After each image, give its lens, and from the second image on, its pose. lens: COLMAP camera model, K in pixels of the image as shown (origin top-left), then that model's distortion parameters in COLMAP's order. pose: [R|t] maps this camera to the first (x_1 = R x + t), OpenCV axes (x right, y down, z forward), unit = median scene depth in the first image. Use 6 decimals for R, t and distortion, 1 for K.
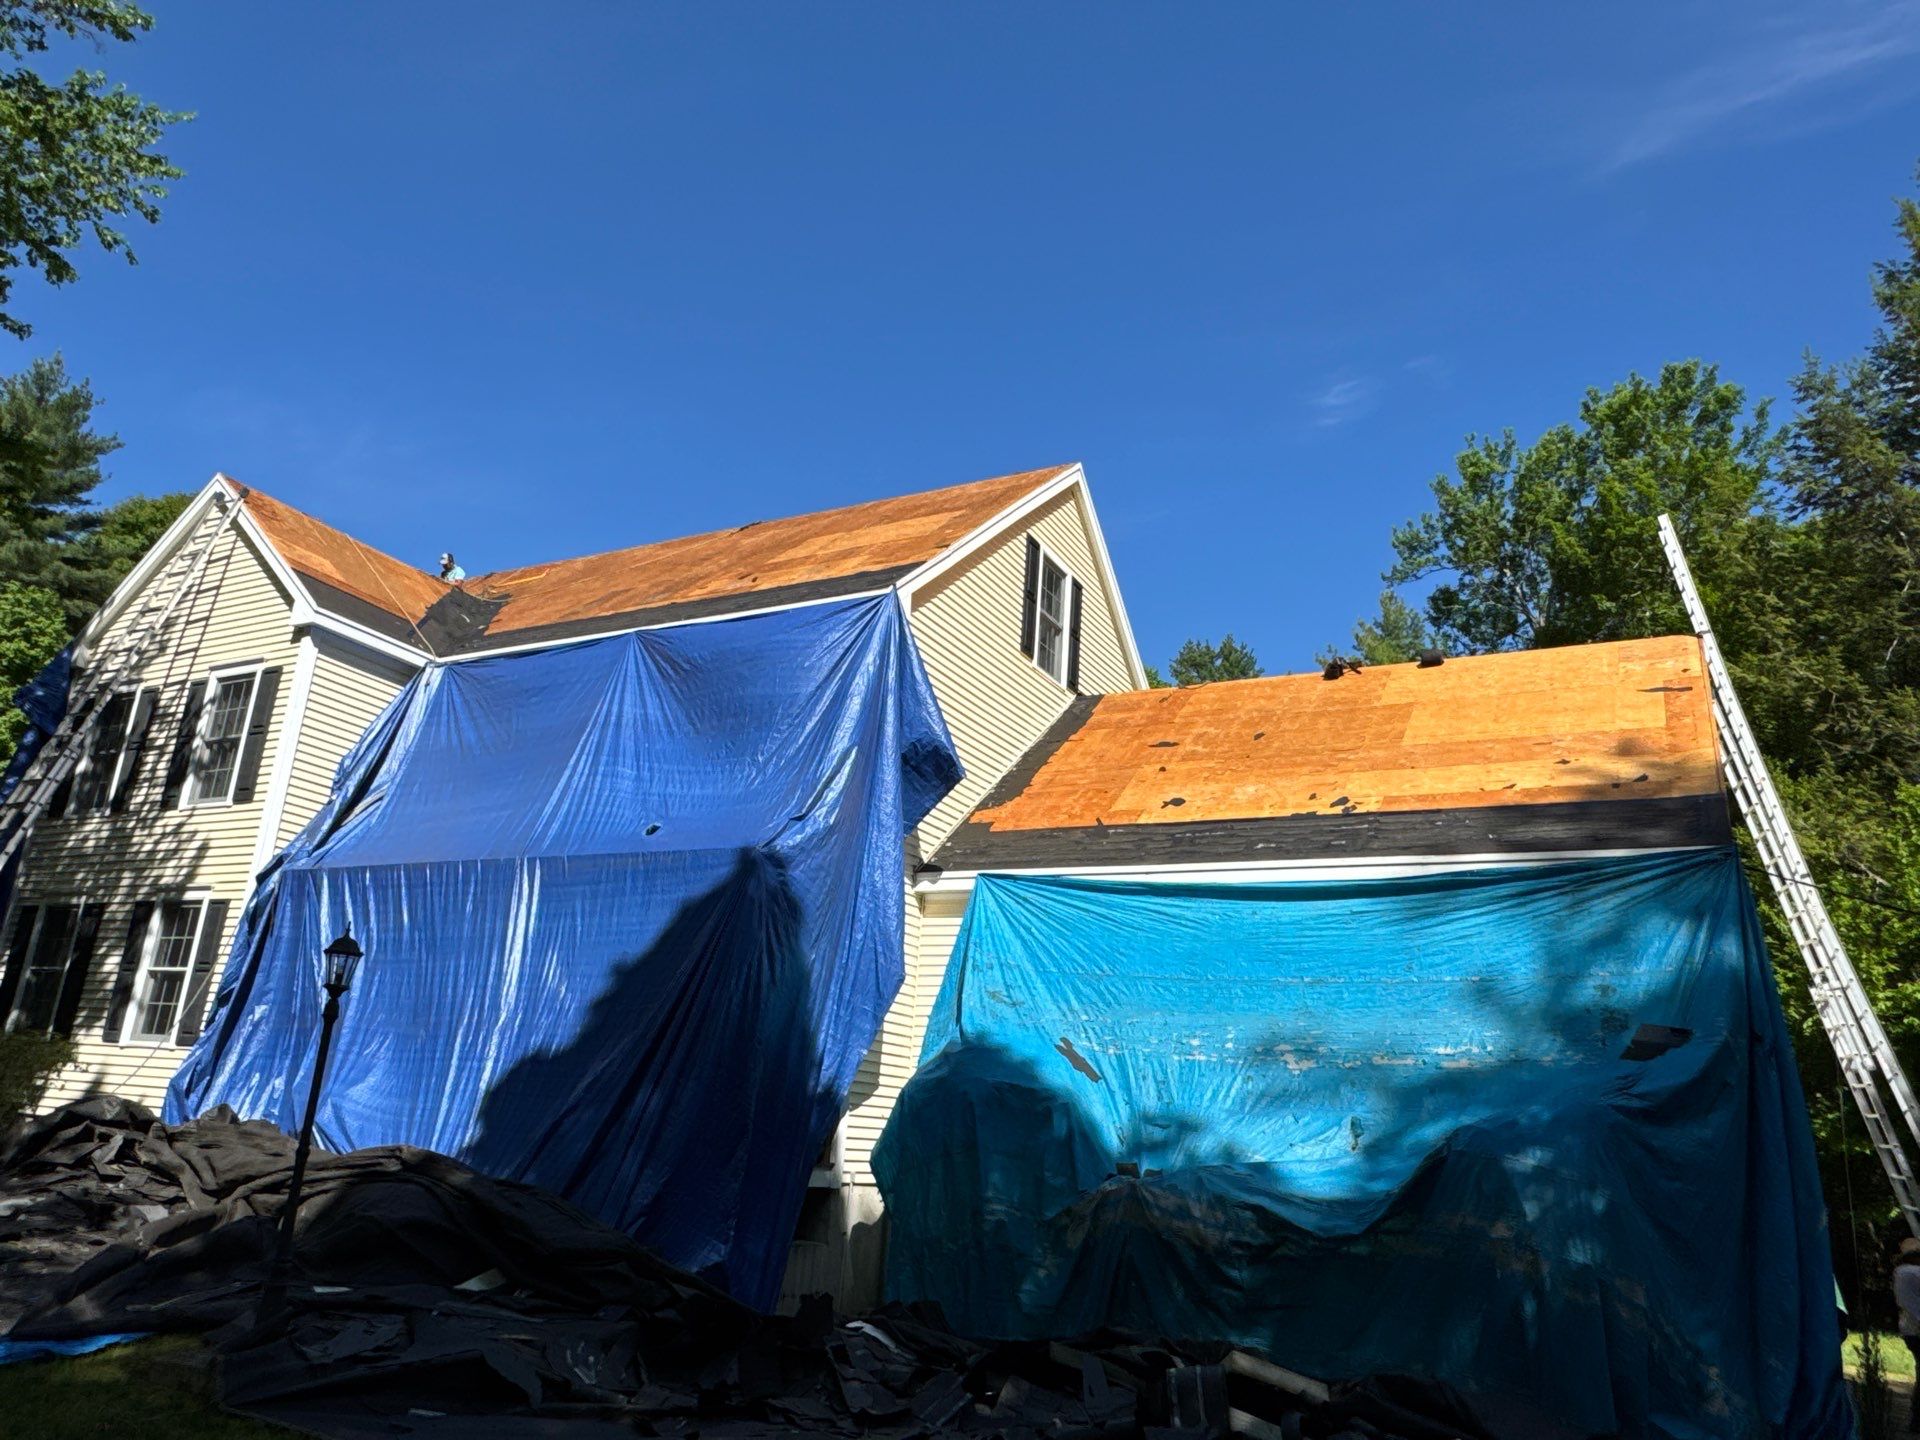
lens RADIAL K [[1335.1, 0, 949.9], [0, 1335.1, 744.9], [0, 0, 1]] dist [0.049717, -0.037876]
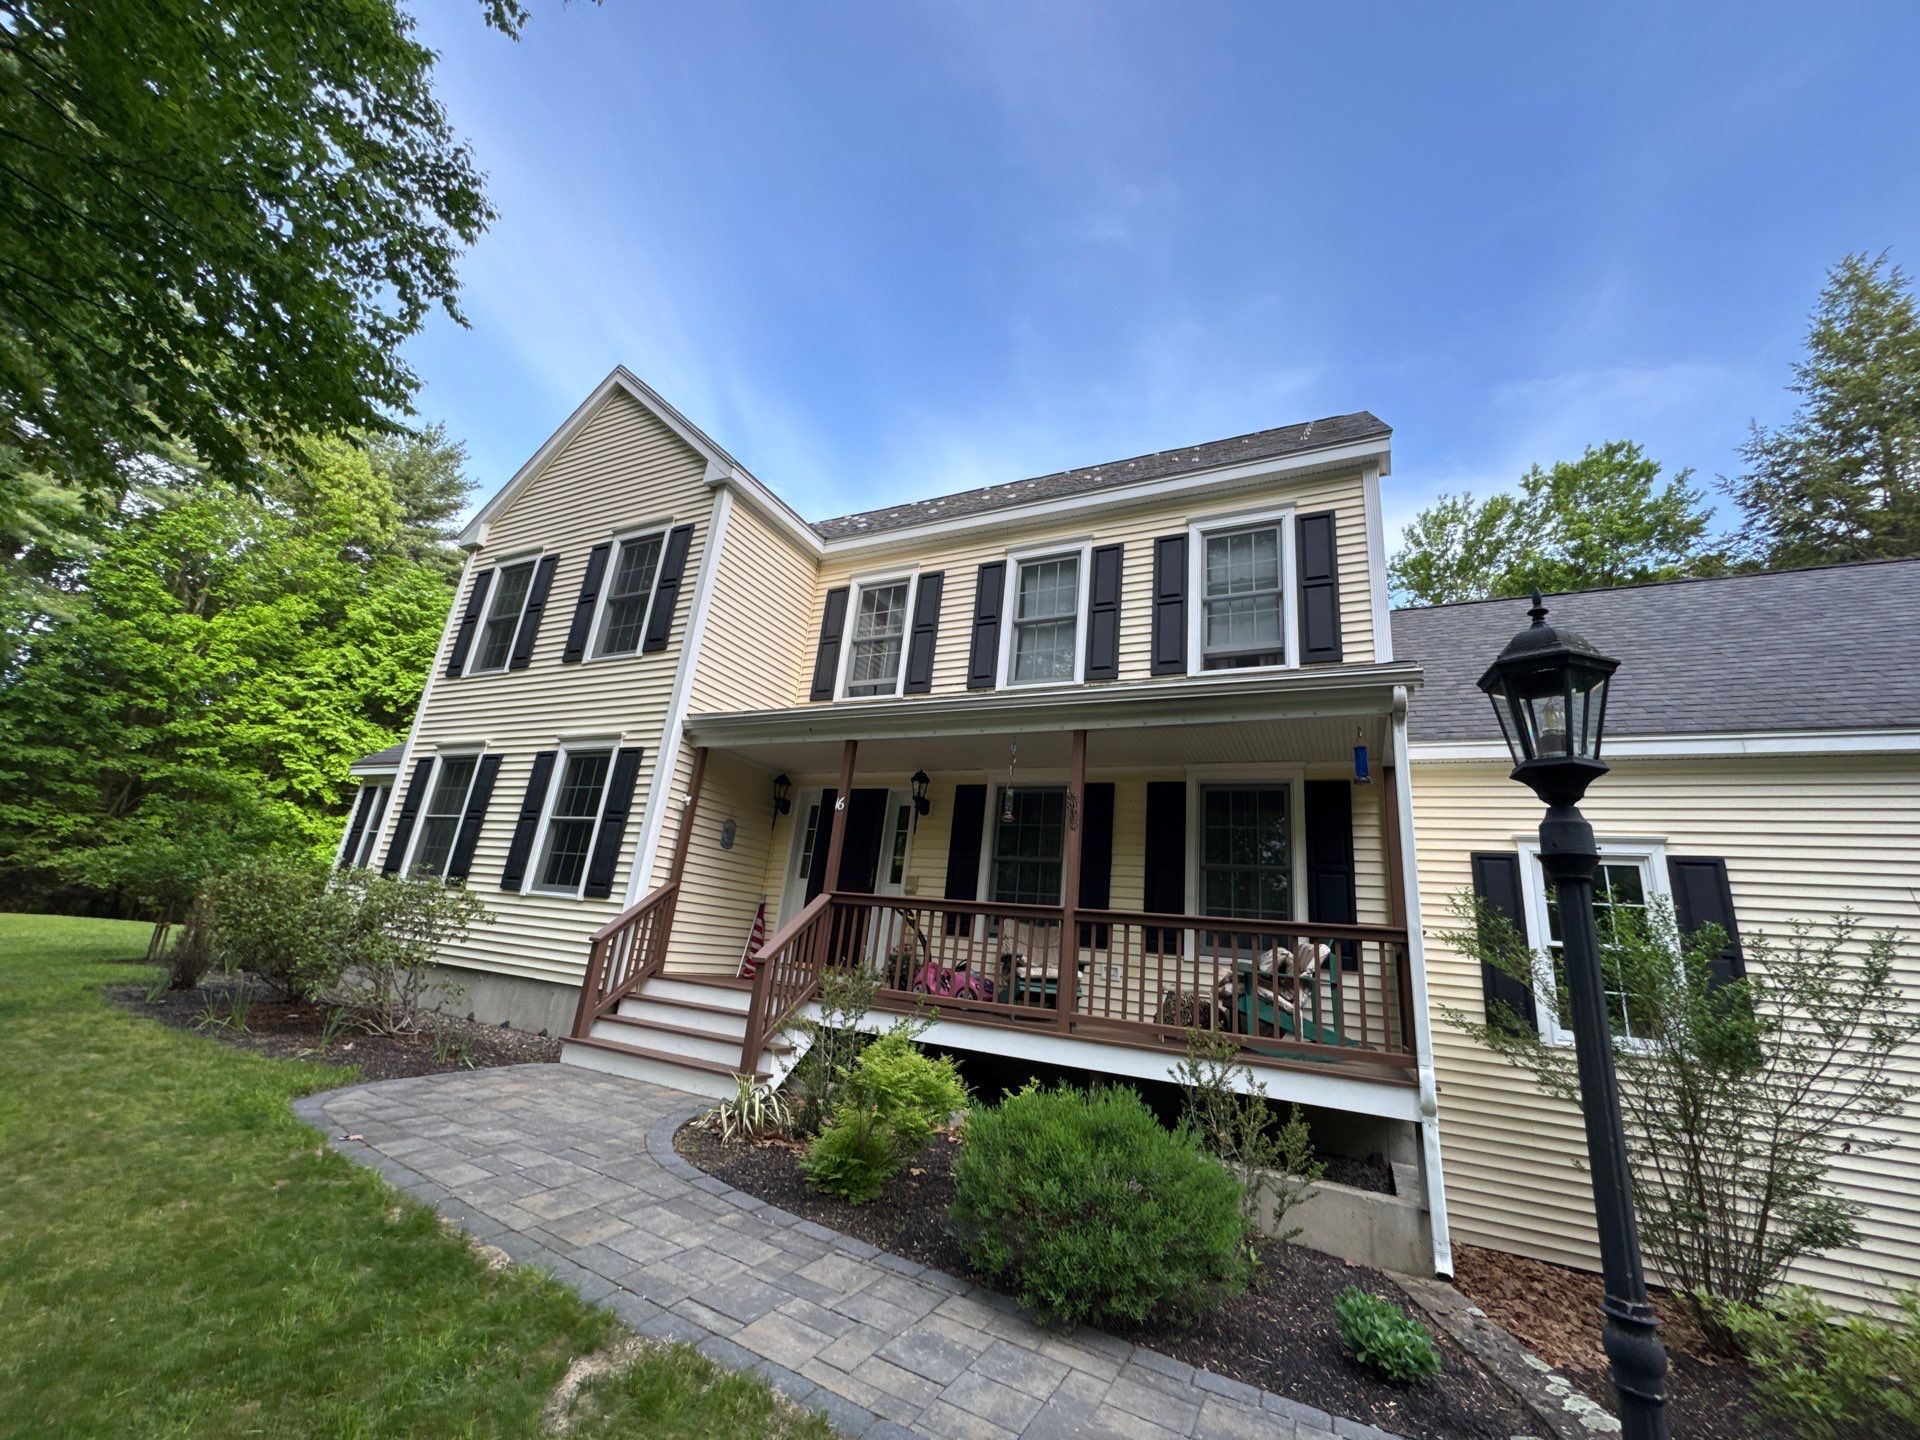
lens RADIAL K [[766.5, 0, 956.2], [0, 766.5, 716.6], [0, 0, 1]] dist [0.000900, -0.001711]
pose [[0.998870, 0.038685, 0.027603, -0.312148], [-0.038067, 0.999020, -0.022595, 0.092566], [-0.028450, 0.021519, 0.999364, 0.426795]]
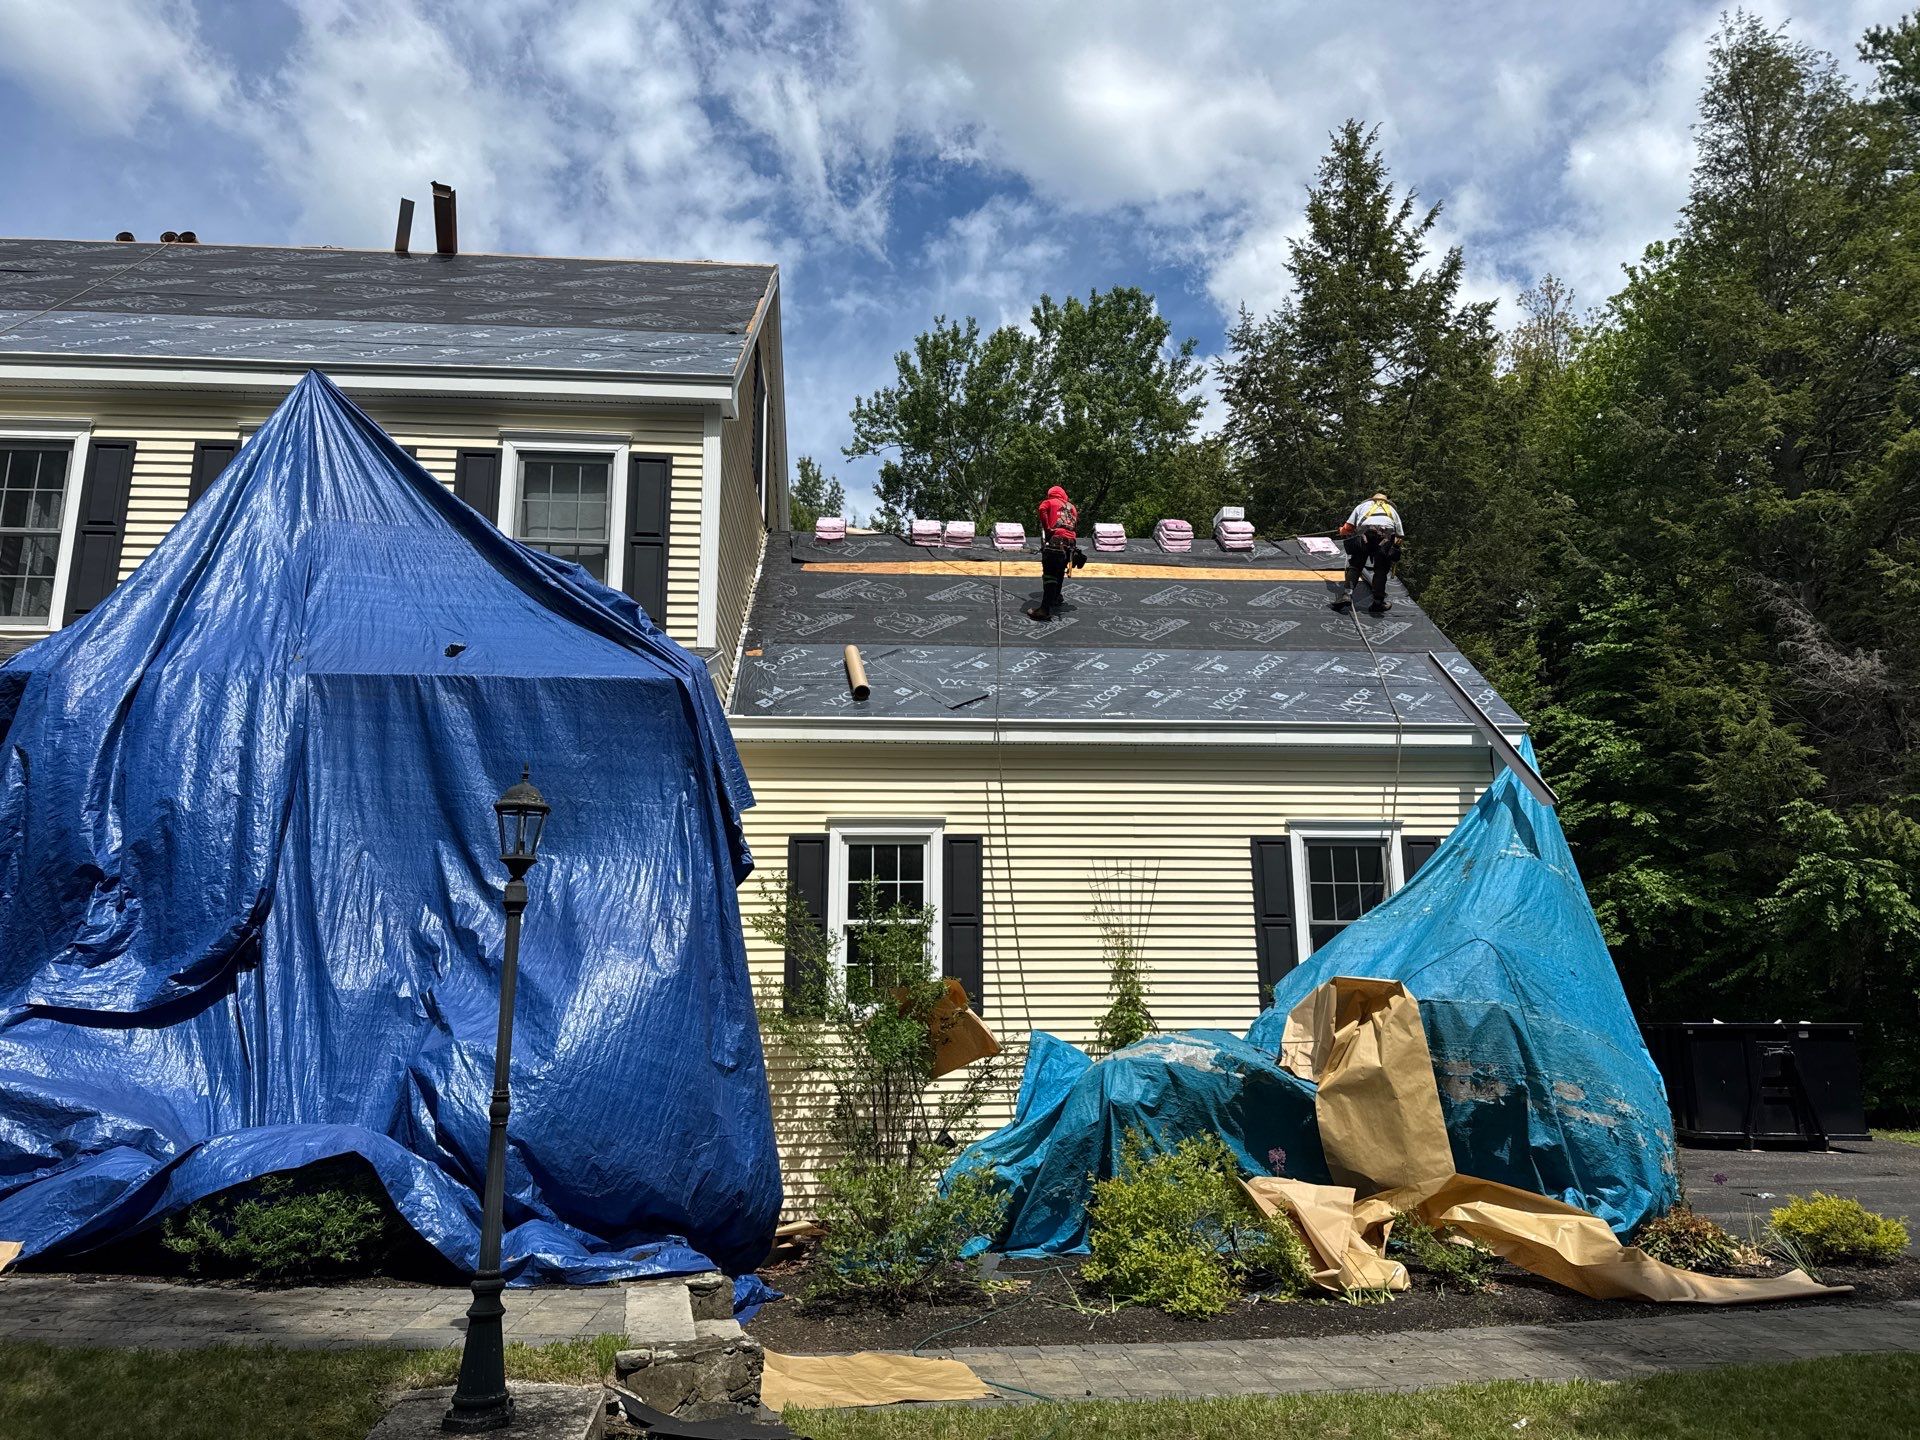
lens RADIAL K [[1335.1, 0, 959.2], [0, 1335.1, 716.1], [0, 0, 1]] dist [0.049717, -0.037876]
pose [[0.841046, 0.041620, 0.539360, -0.324099], [-0.085750, 0.994687, 0.056957, 0.030408], [-0.534124, -0.094153, 0.840147, 0.181594]]
